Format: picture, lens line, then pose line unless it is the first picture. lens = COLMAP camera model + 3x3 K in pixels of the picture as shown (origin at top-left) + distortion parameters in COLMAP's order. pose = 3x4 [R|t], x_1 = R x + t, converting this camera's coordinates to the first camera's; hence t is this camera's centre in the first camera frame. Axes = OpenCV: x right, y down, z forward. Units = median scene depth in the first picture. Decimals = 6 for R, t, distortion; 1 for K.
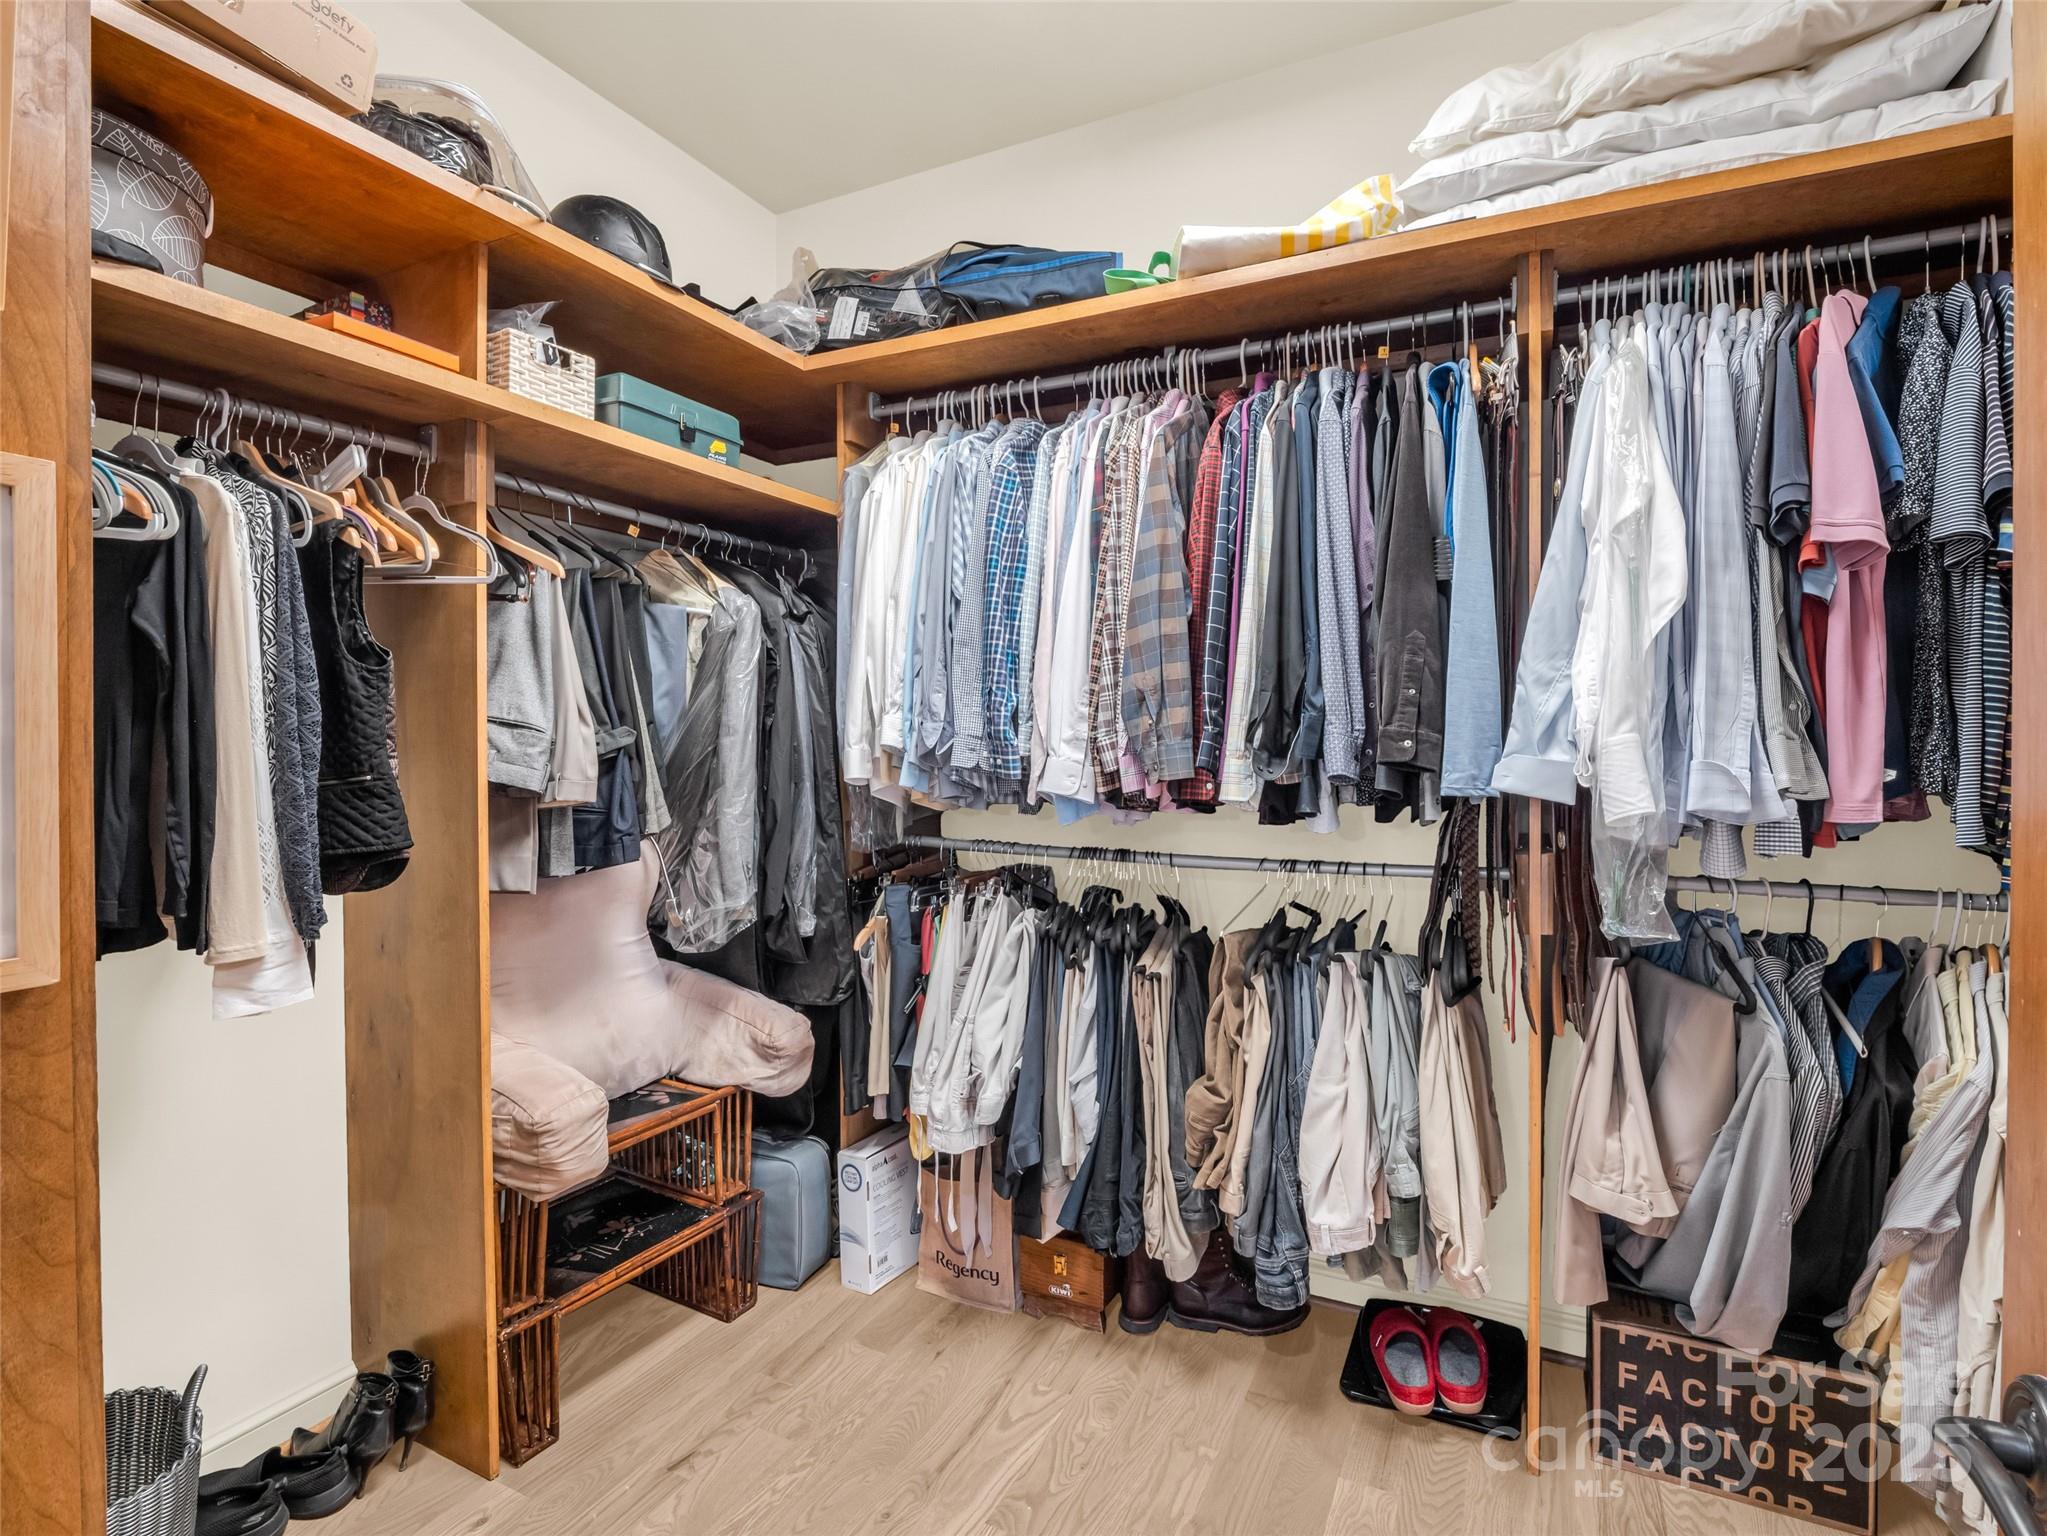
lens RADIAL K [[1020.1, 0, 1014.8], [0, 1020.1, 726.8], [0, 0, 1]] dist [0.003283, -0.012457]
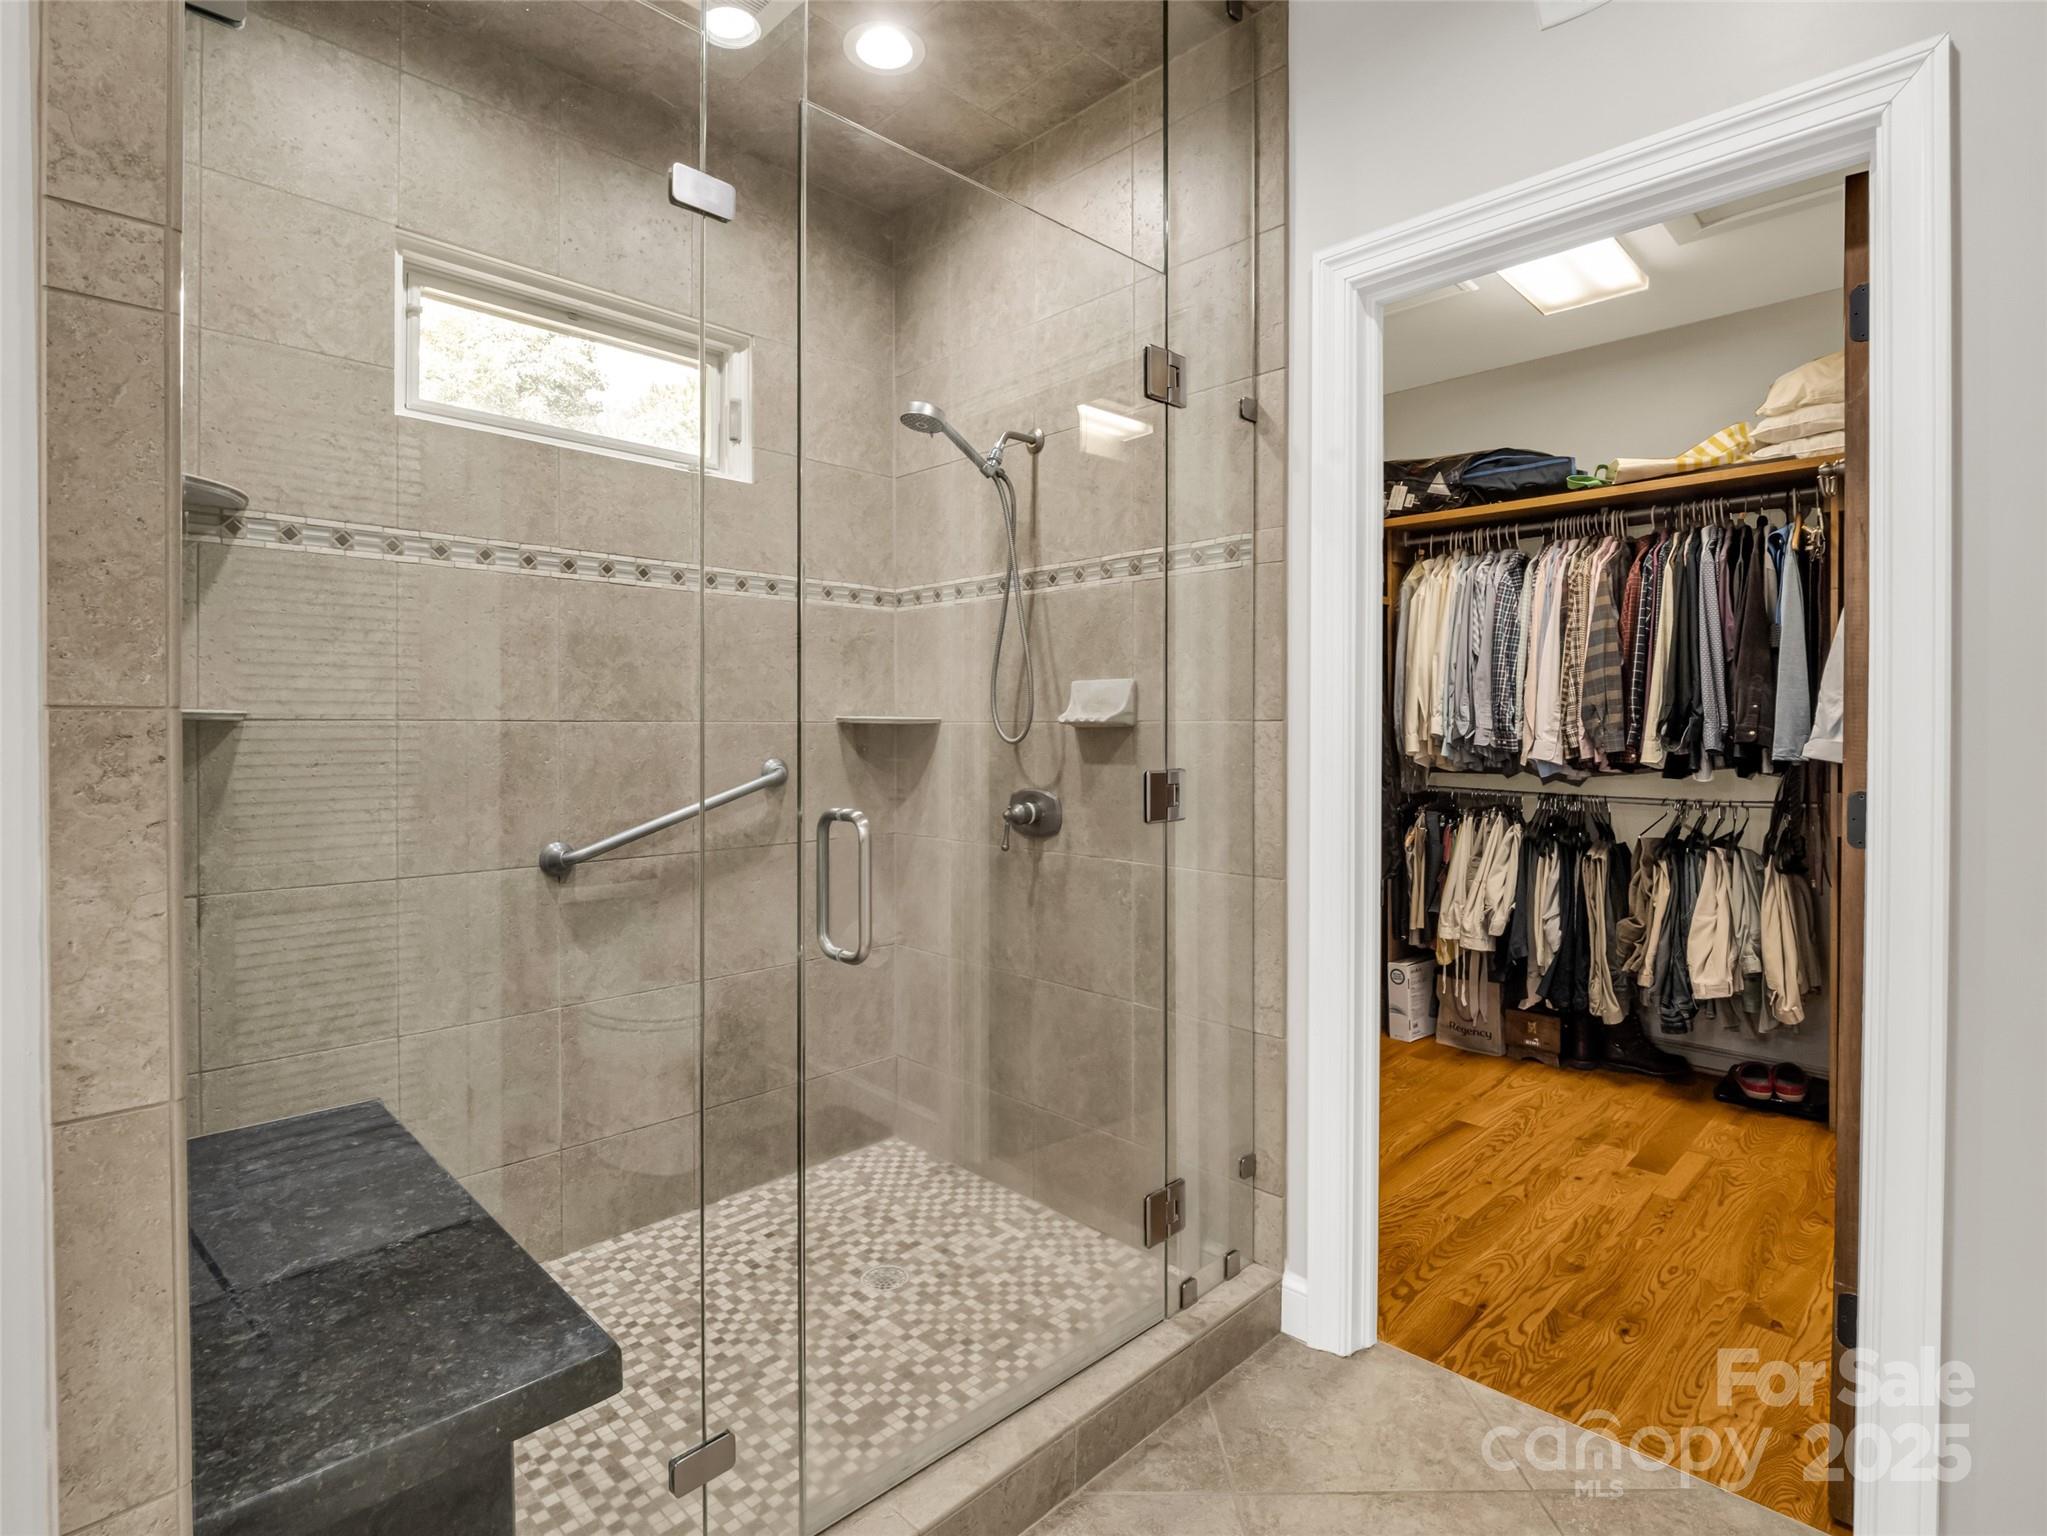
lens RADIAL K [[1020.1, 0, 1014.8], [0, 1020.1, 726.8], [0, 0, 1]] dist [0.003283, -0.012457]
pose [[0.951324, 0.001568, -0.308189, -0.302538], [0.000076, 0.999986, 0.005324, -0.005034], [0.308193, -0.005088, 0.951310, -1.094707]]
